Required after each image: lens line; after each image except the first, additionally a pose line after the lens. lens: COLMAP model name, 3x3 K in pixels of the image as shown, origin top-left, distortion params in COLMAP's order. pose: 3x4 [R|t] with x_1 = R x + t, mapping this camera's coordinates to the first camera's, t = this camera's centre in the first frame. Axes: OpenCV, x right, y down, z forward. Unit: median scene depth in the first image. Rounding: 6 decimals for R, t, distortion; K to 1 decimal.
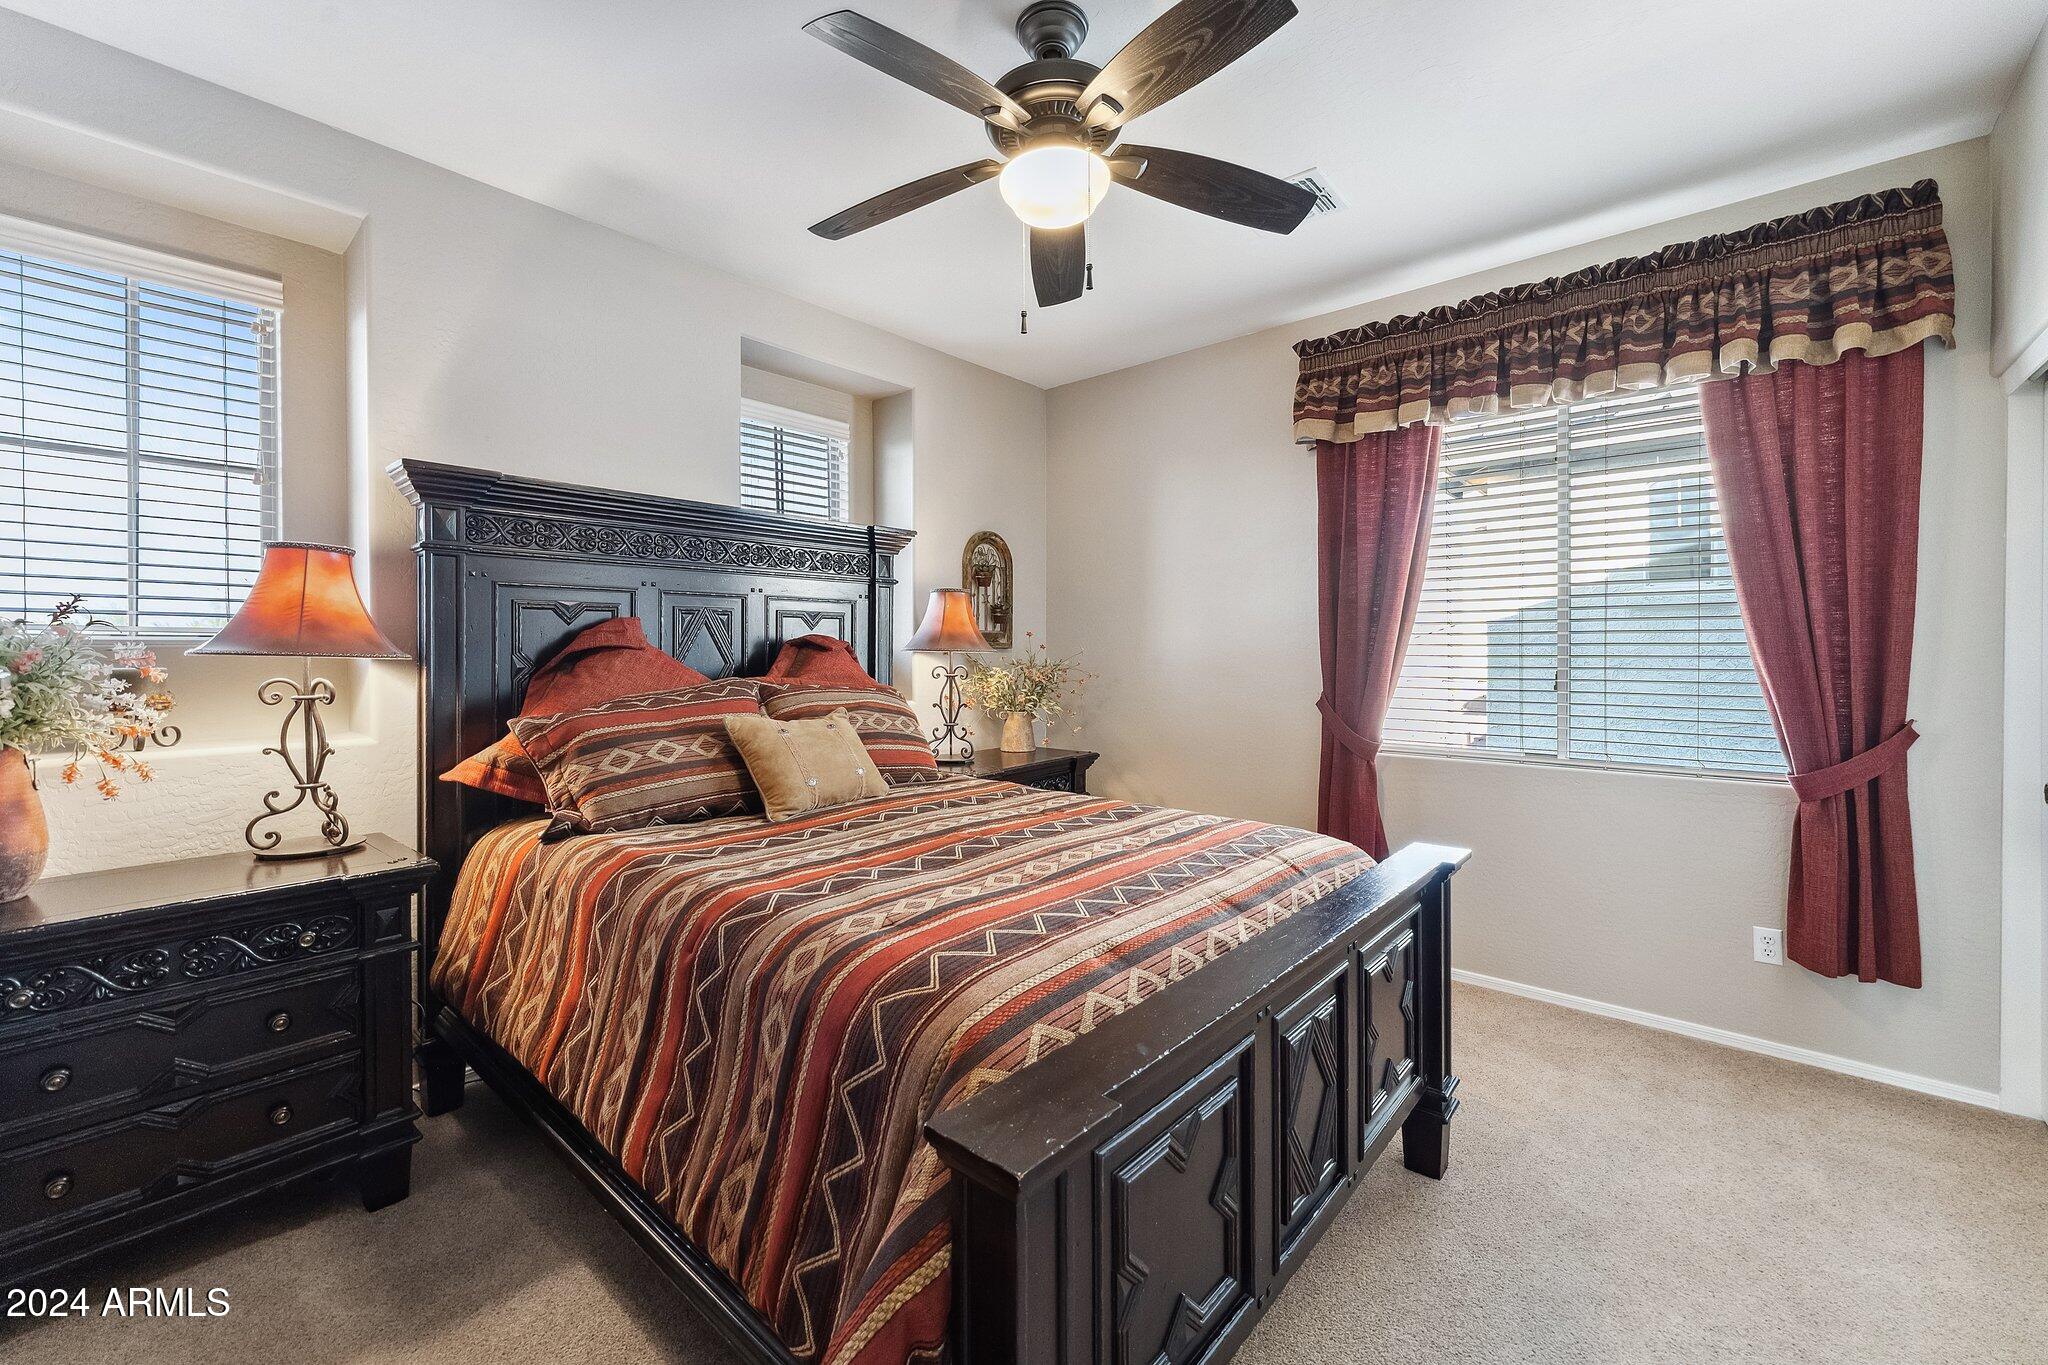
lens RADIAL K [[830.5, 0, 1006.8], [0, 830.5, 659.7], [0, 0, 1]] dist [0.001644, 0.000082]
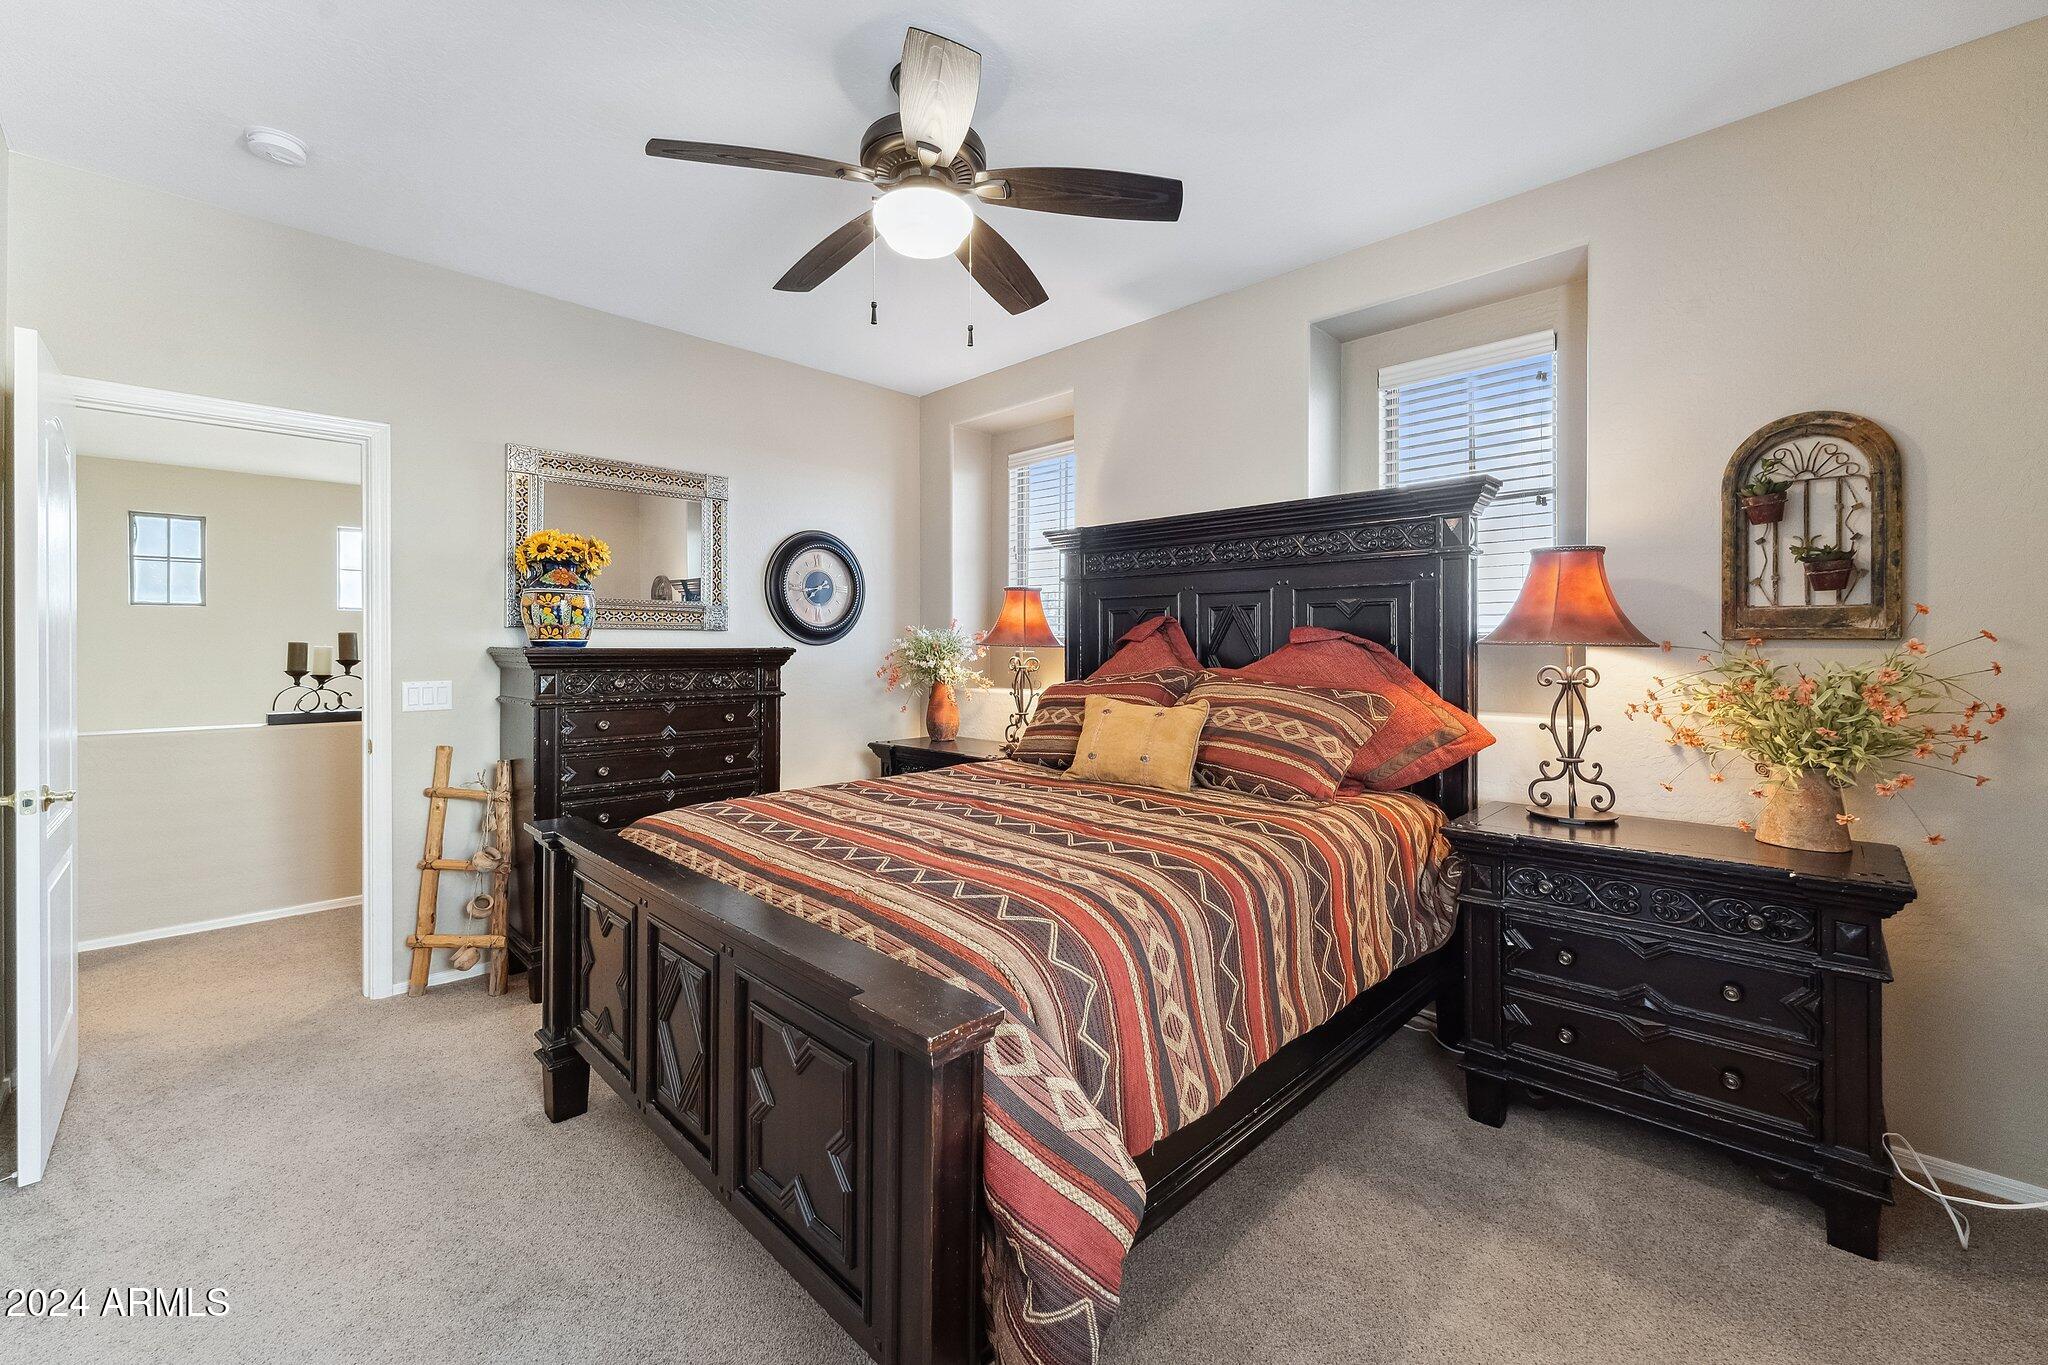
lens RADIAL K [[830.5, 0, 1006.8], [0, 830.5, 659.7], [0, 0, 1]] dist [0.001644, 0.000082]
pose [[-0.068809, 0.025859, -0.997295, 0.523620], [-0.012378, 0.999565, 0.026772, -0.008857], [0.997553, 0.014187, -0.068459, 0.538335]]
